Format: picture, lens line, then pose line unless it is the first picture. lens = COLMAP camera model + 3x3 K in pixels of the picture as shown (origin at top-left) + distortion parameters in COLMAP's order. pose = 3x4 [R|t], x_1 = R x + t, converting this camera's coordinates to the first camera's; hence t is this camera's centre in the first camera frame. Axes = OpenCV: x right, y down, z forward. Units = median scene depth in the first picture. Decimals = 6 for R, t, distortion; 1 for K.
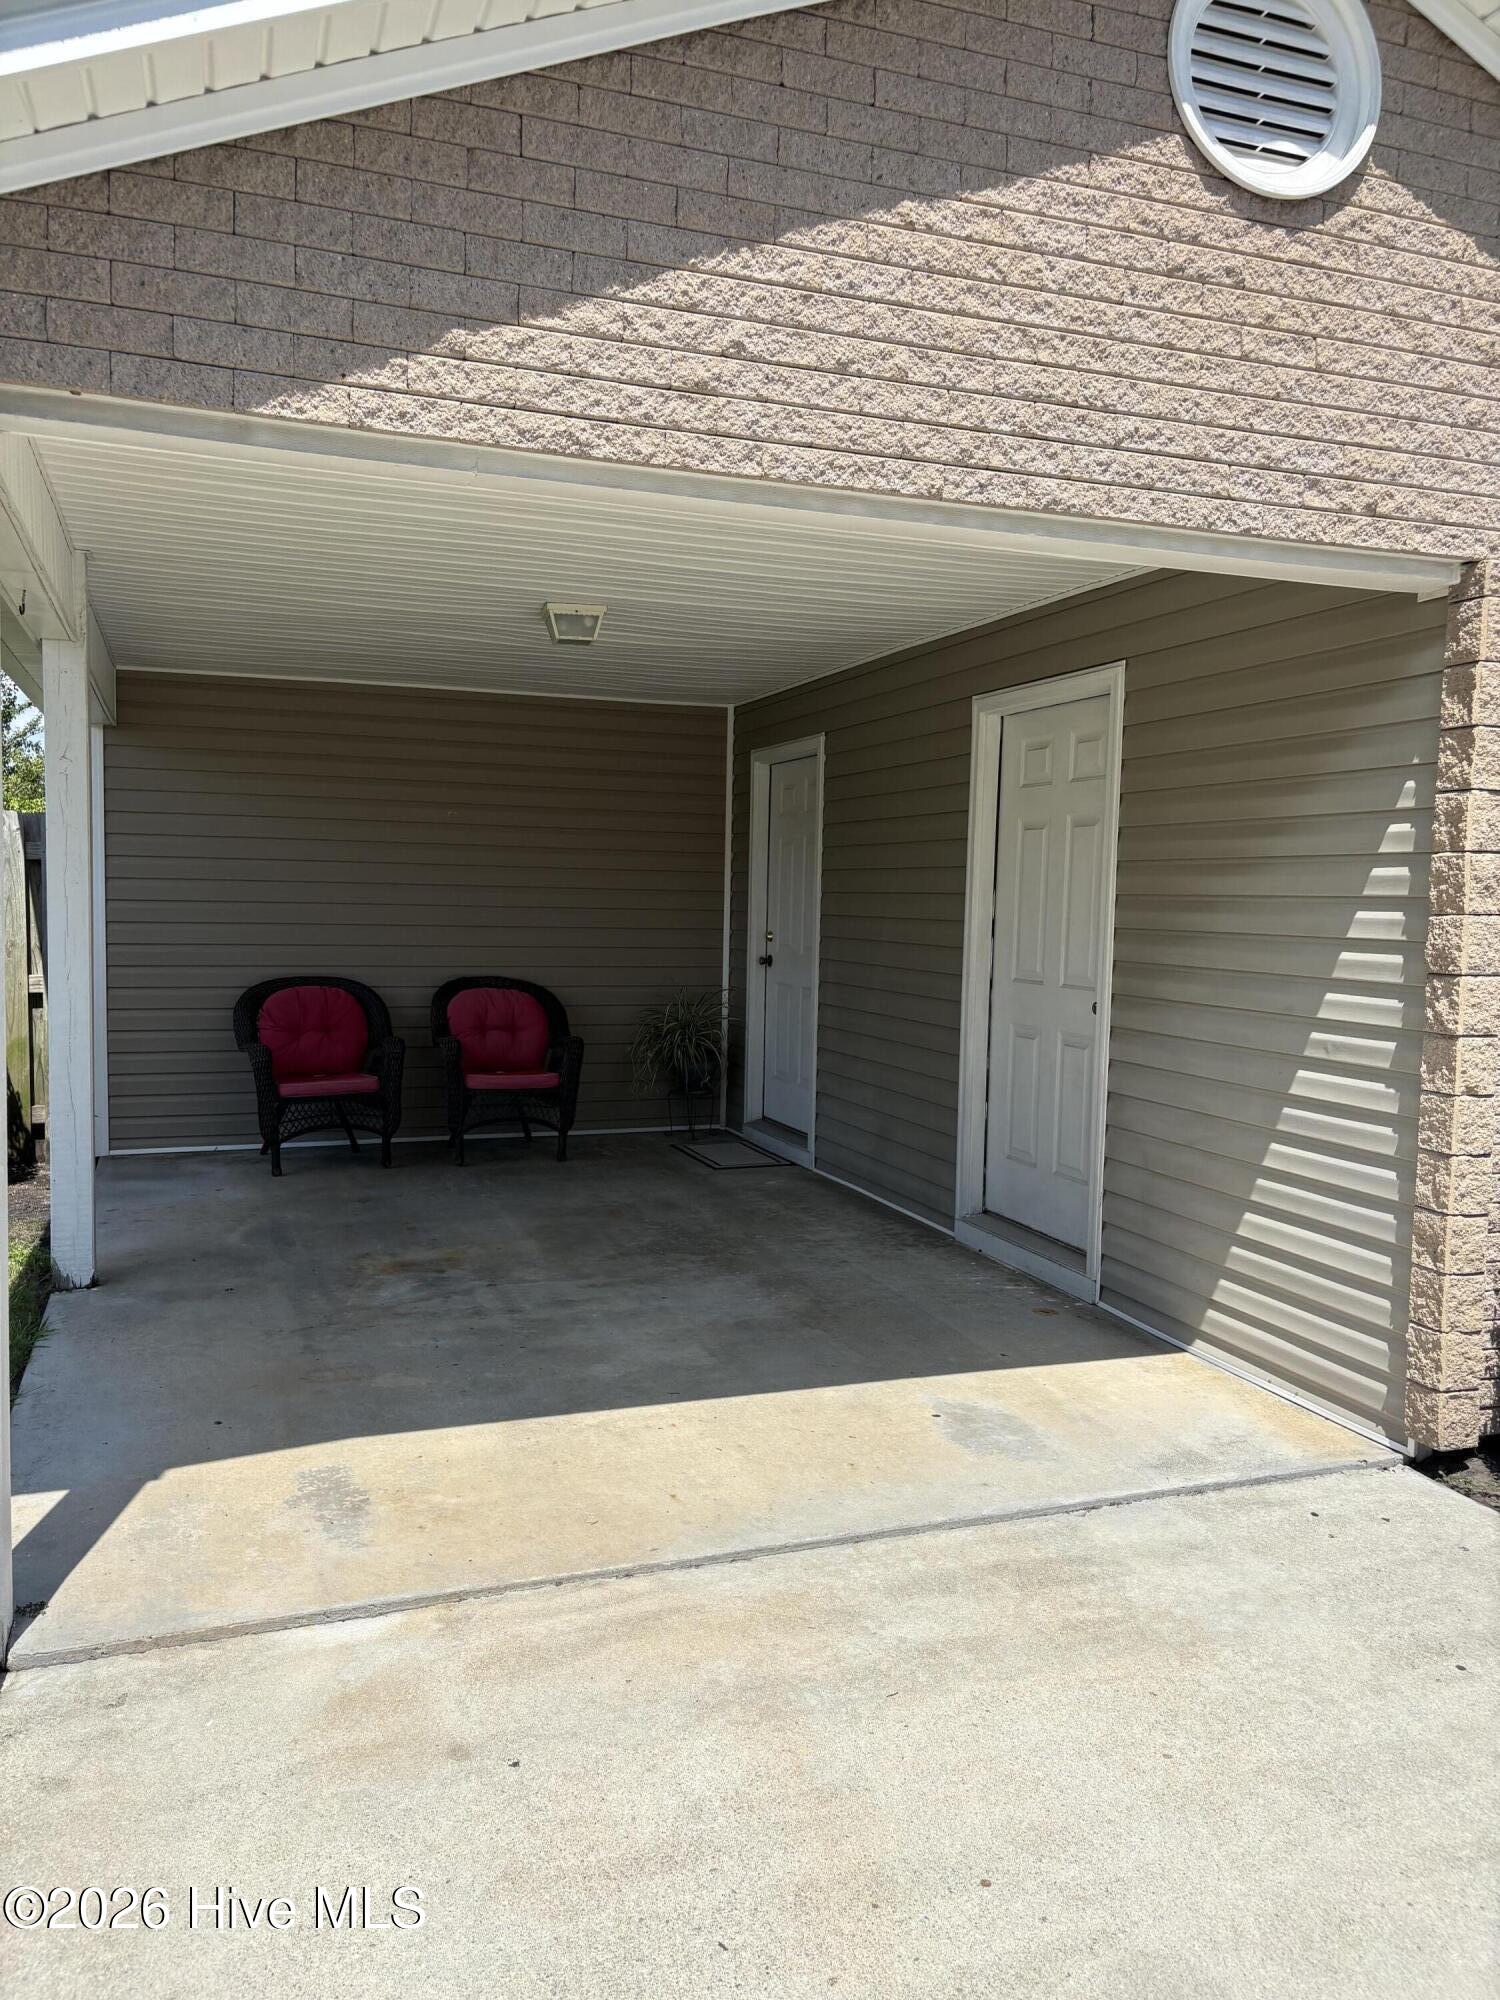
lens RADIAL K [[1545.5, 0, 754.5], [0, 1545.5, 1046.1], [0, 0, 1]] dist [0.016030, -0.001316]
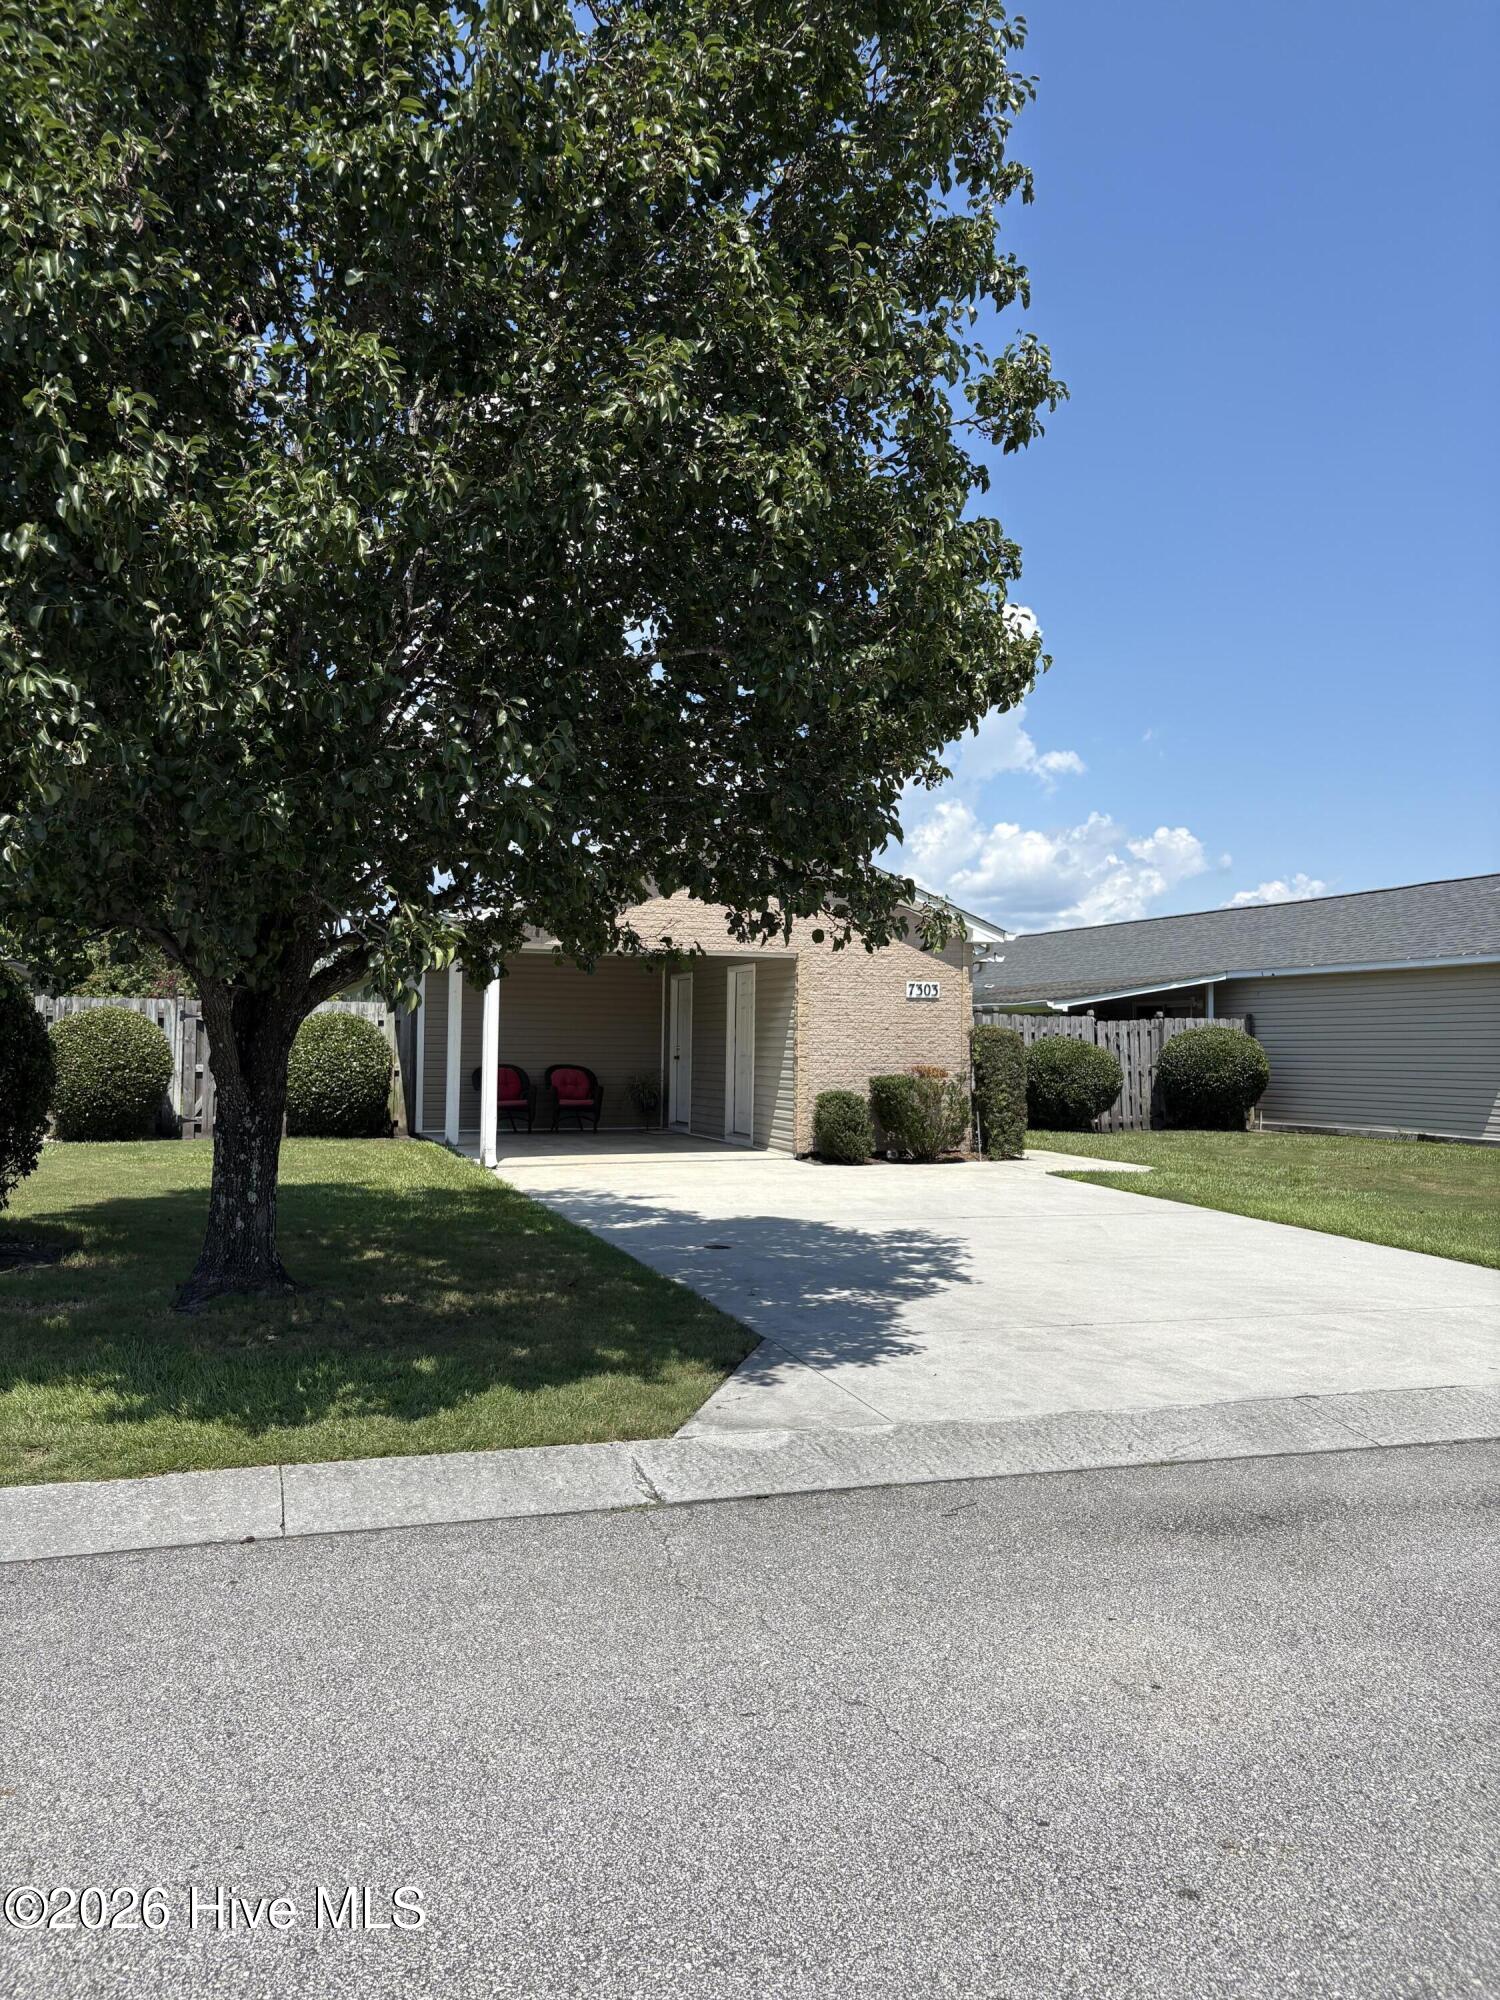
lens RADIAL K [[1545.5, 0, 754.5], [0, 1545.5, 1046.1], [0, 0, 1]] dist [0.016030, -0.001316]
pose [[0.999793, -0.009351, -0.018071, 0.308828], [0.007562, 0.995291, -0.096641, 0.292043], [0.018890, 0.096485, 0.995155, -2.572234]]
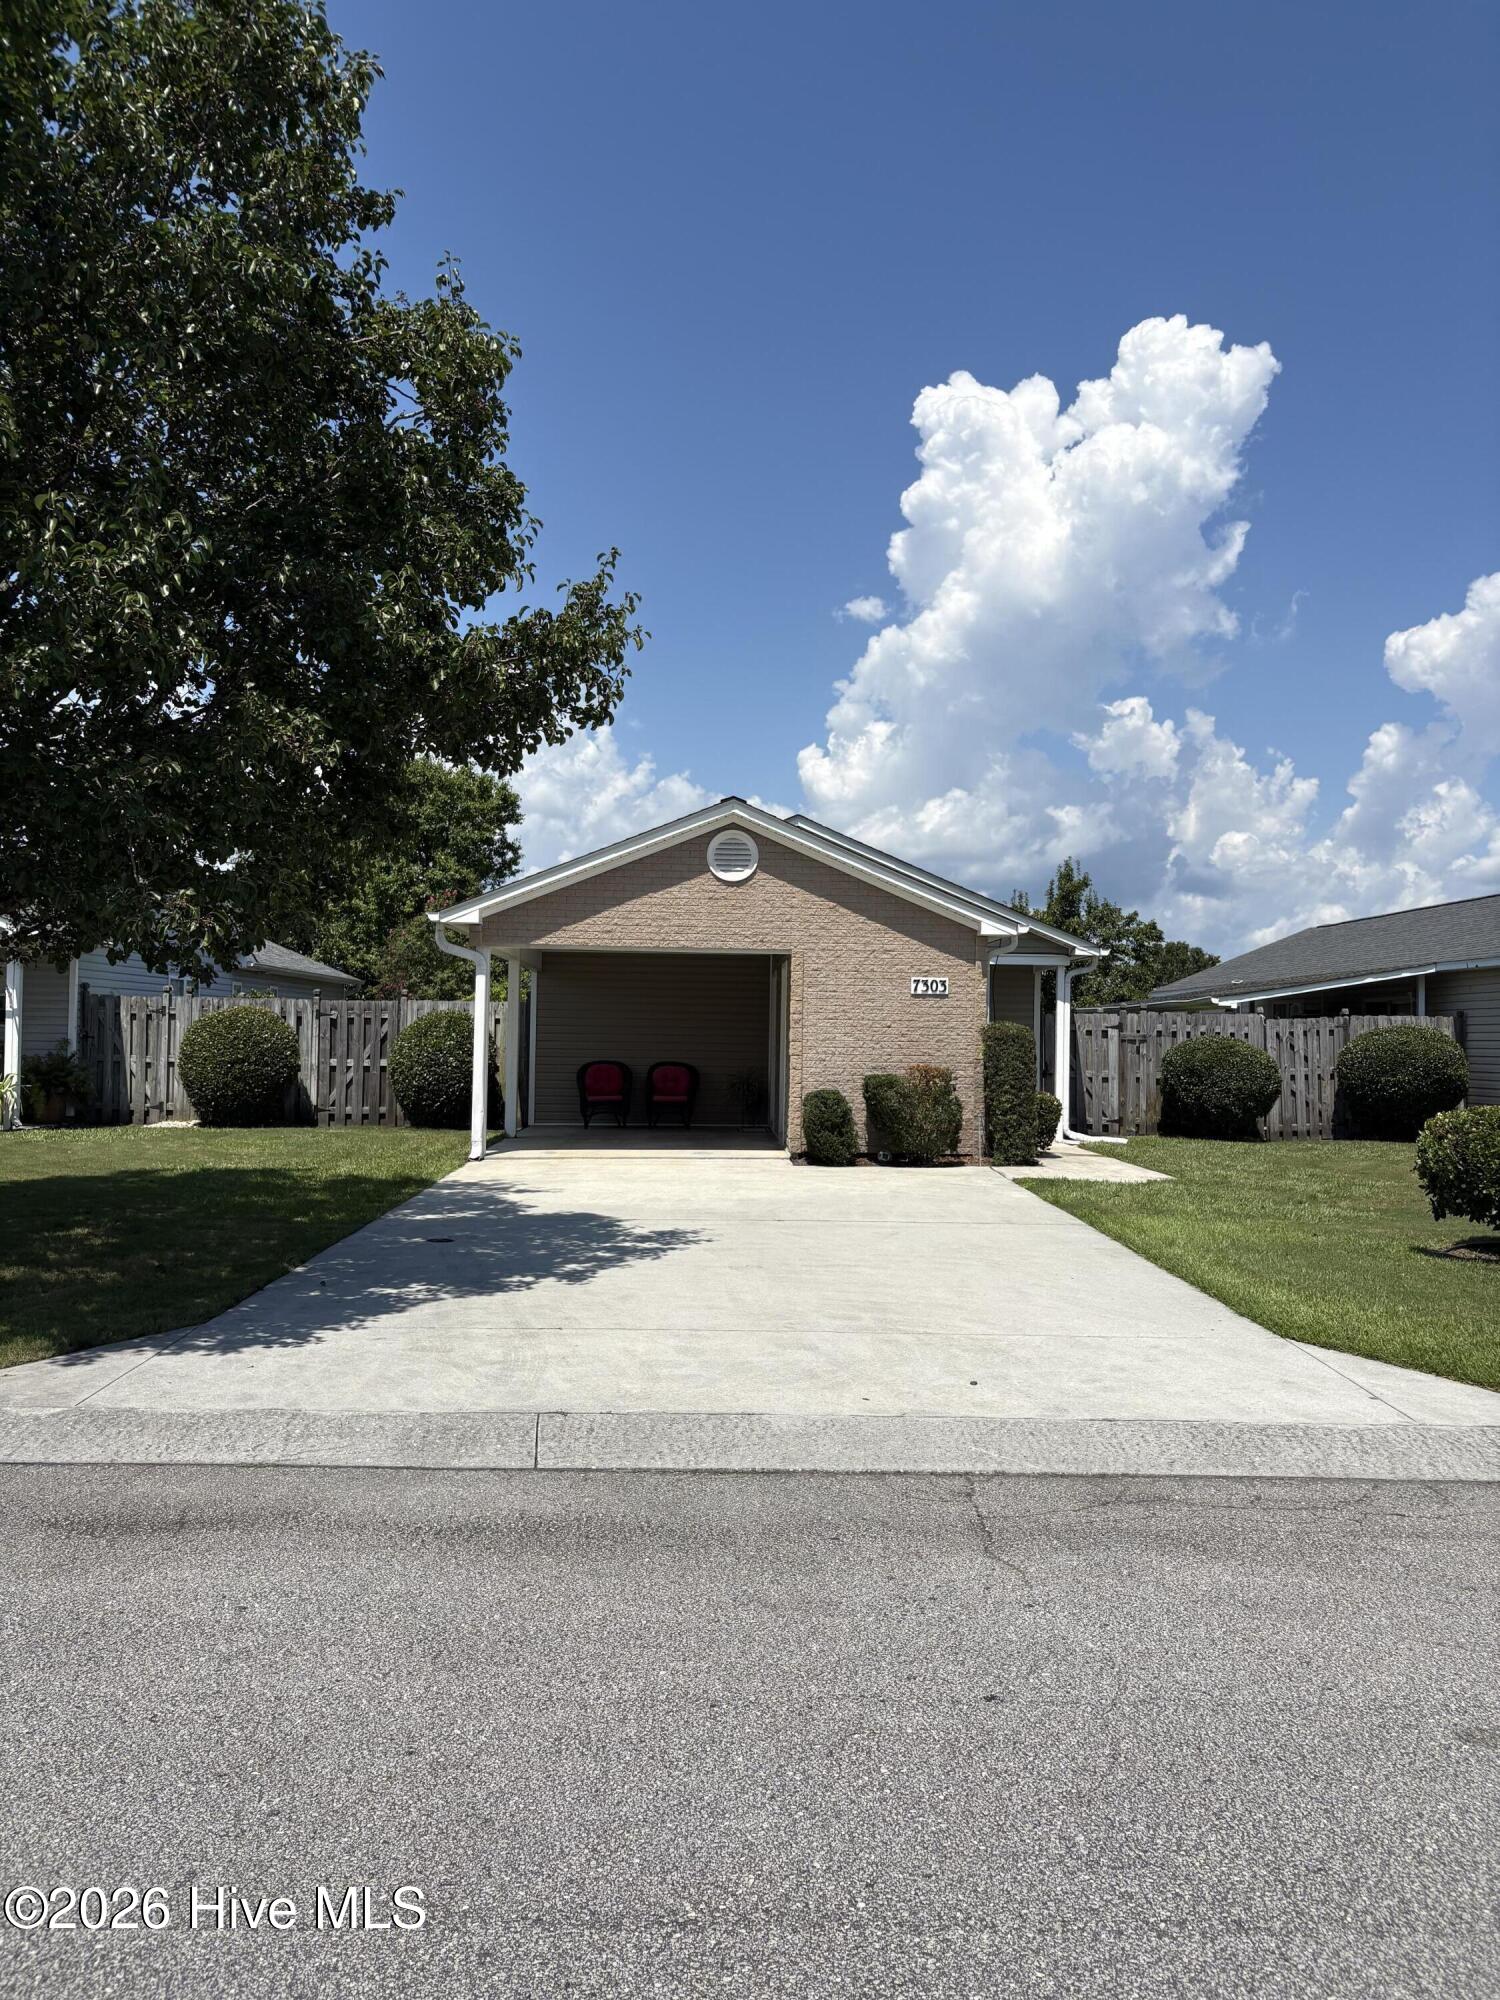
lens RADIAL K [[1545.5, 0, 754.5], [0, 1545.5, 1046.1], [0, 0, 1]] dist [0.016030, -0.001316]
pose [[0.951685, -0.004953, -0.307036, 1.276832], [-0.025113, 0.995265, -0.093895, 0.284962], [0.306047, 0.097069, 0.947055, -2.380123]]
